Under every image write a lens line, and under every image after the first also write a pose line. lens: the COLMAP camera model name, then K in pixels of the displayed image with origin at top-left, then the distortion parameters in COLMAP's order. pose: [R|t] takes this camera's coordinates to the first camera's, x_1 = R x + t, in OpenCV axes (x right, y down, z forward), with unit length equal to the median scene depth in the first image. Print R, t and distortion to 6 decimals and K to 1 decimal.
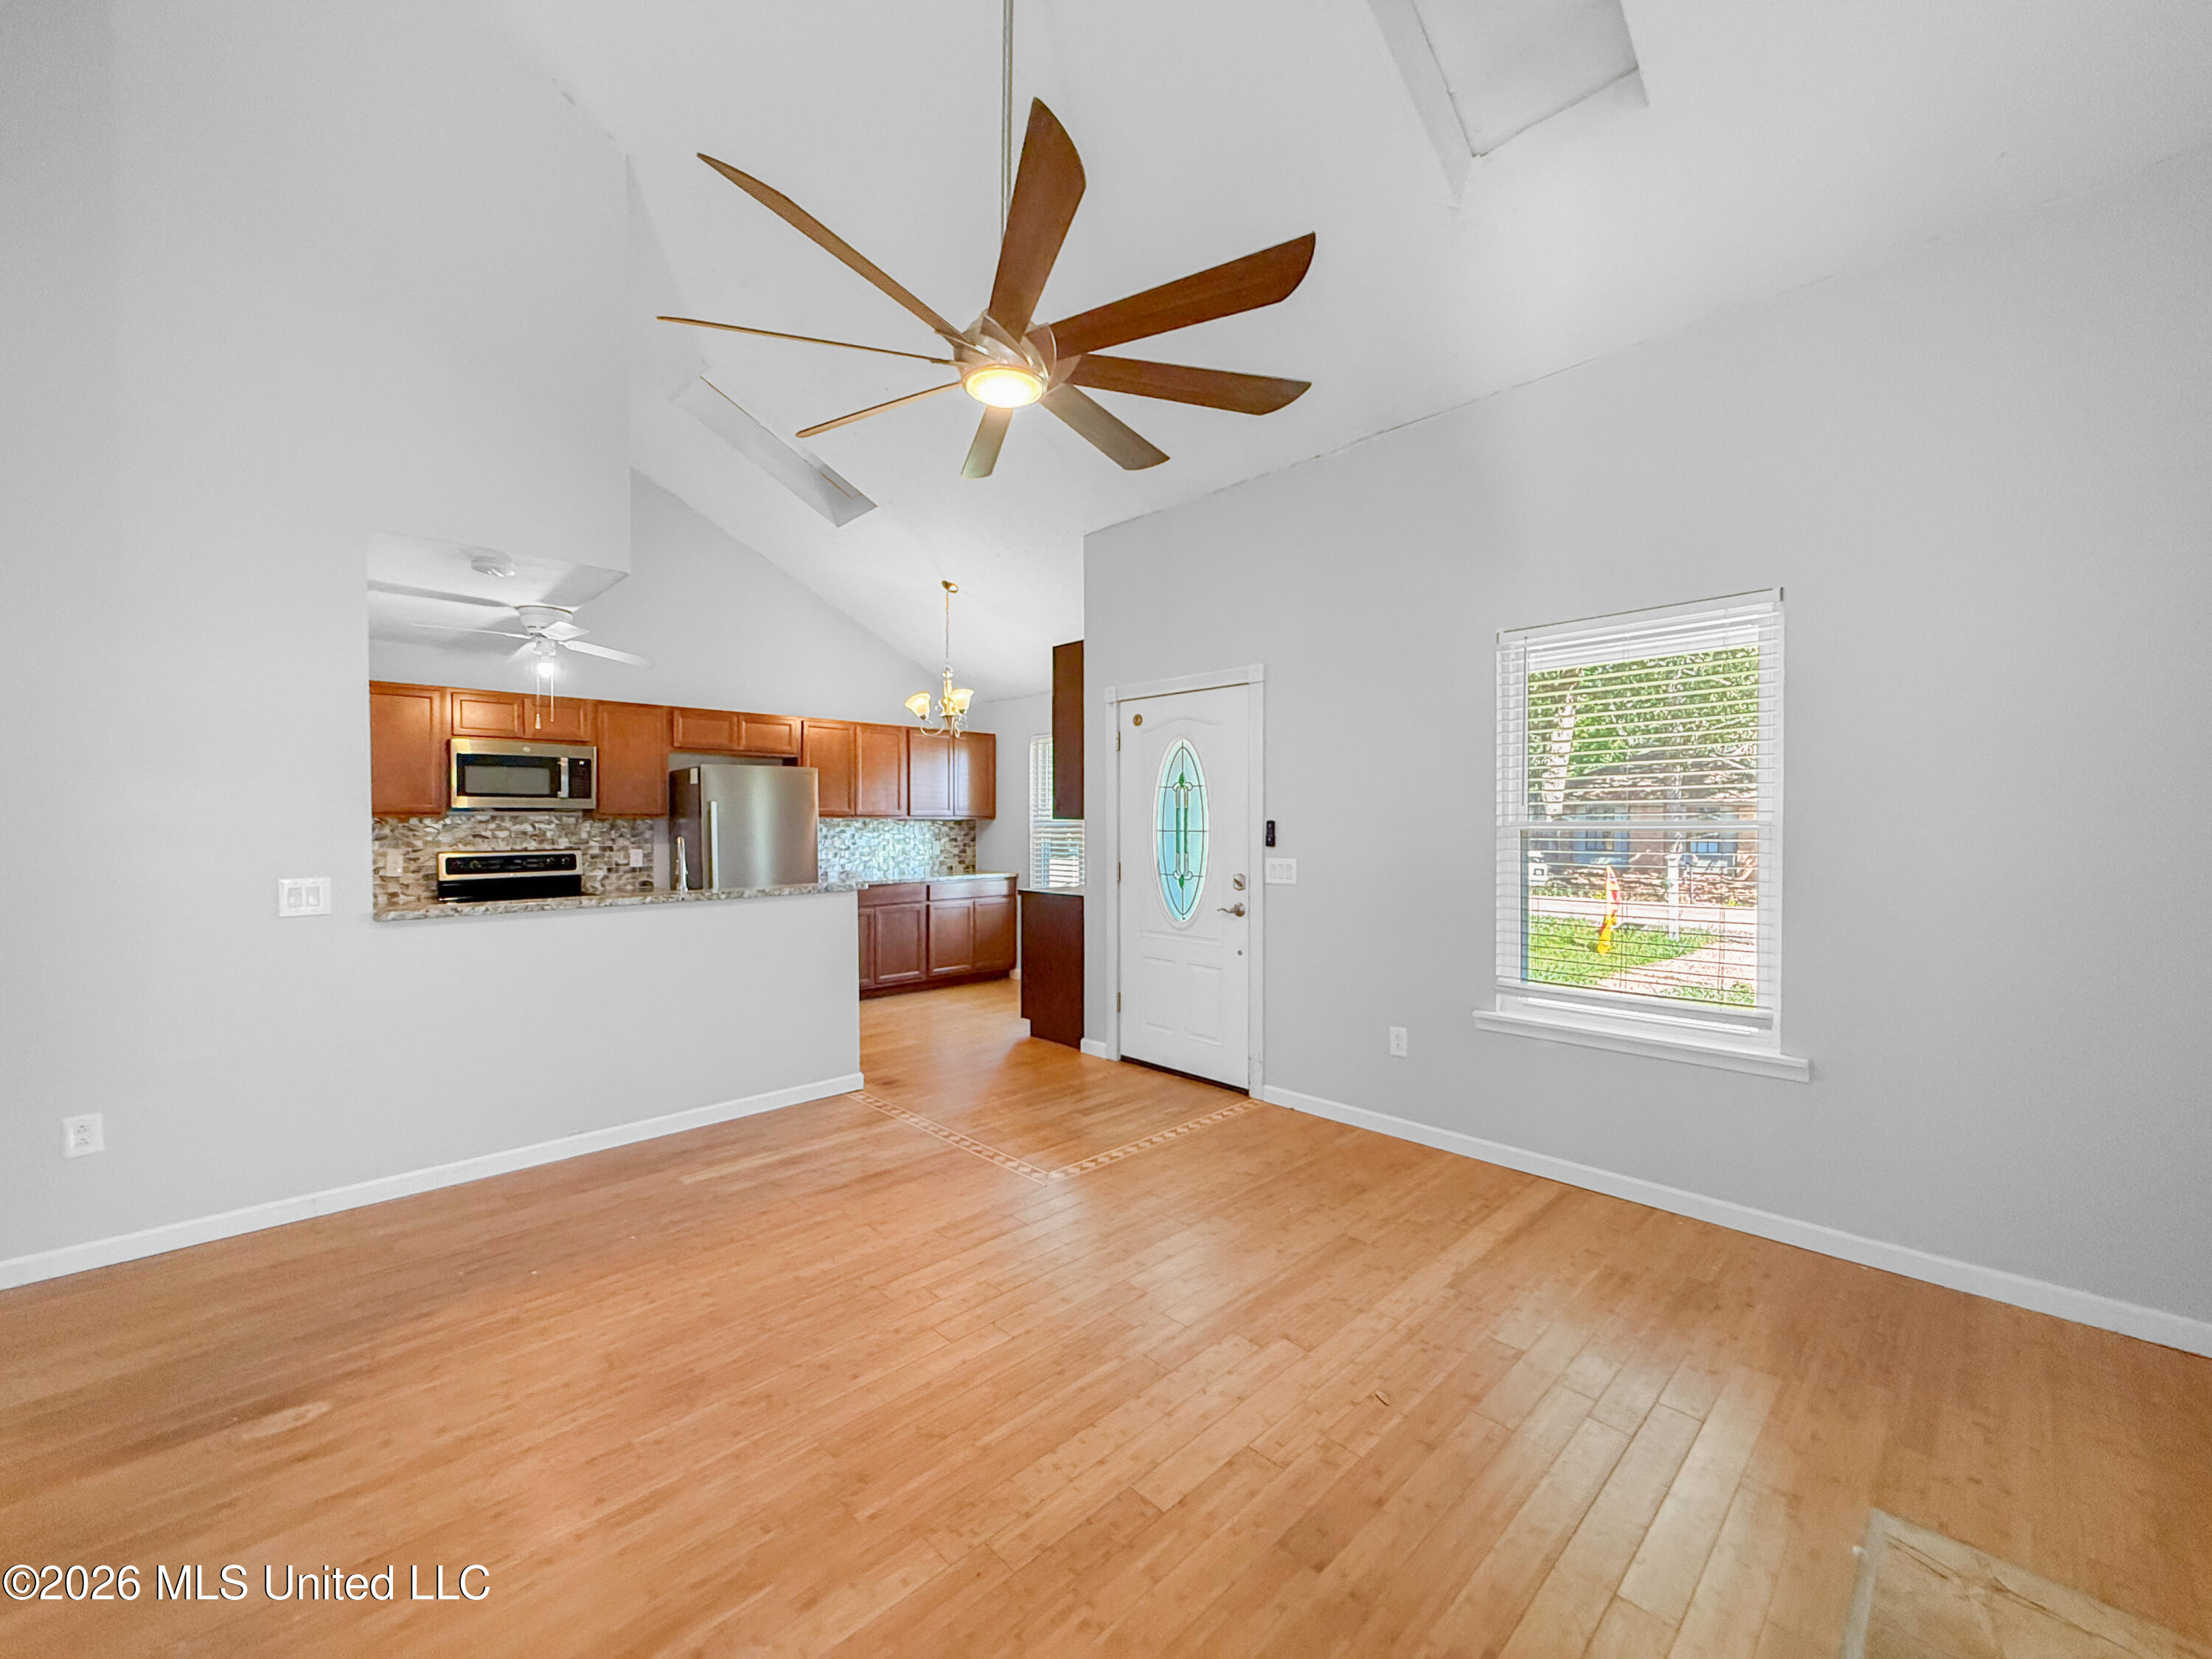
lens RADIAL K [[895.3, 0, 1106.0], [0, 895.3, 829.5], [0, 0, 1]] dist [-0.001429, -0.000066]
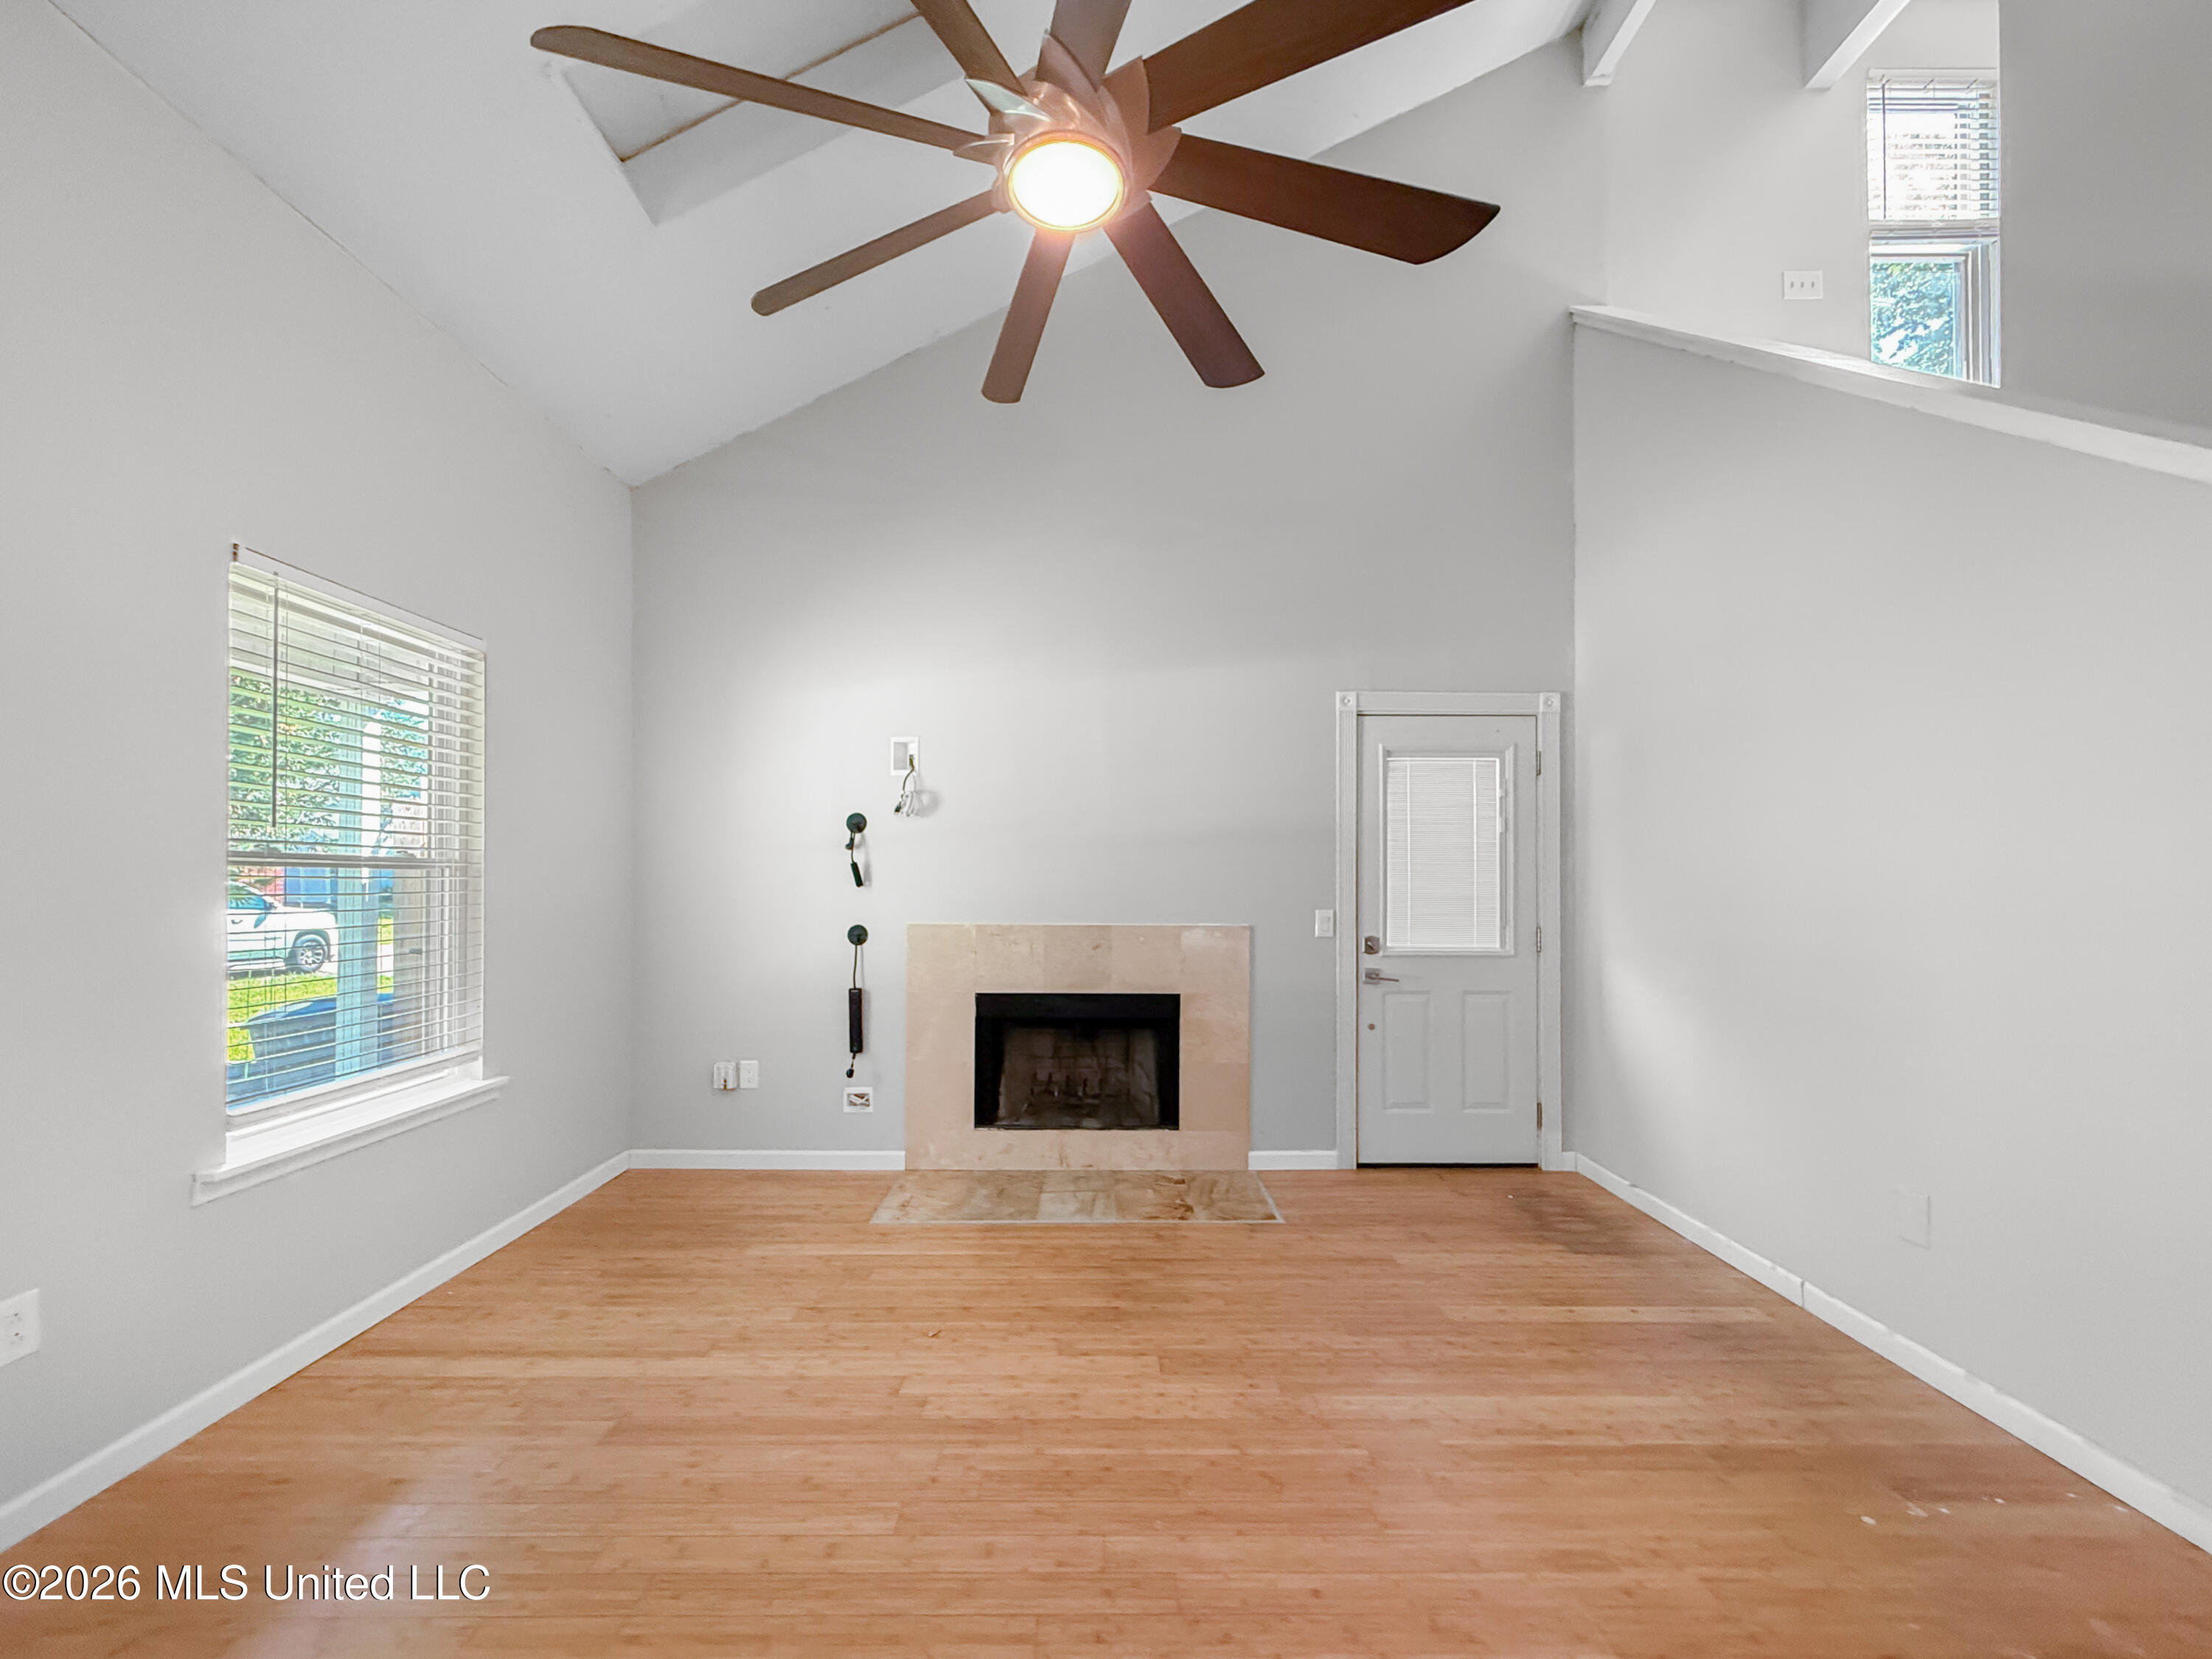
lens RADIAL K [[882.0, 0, 1097.3], [0, 882.0, 883.6], [0, 0, 1]] dist [-0.000264, 0.000011]
pose [[-0.716874, 0.002030, 0.697200, -0.658281], [0.007012, 0.999966, 0.004298, 0.023496], [-0.697168, 0.007970, -0.716864, 1.641172]]
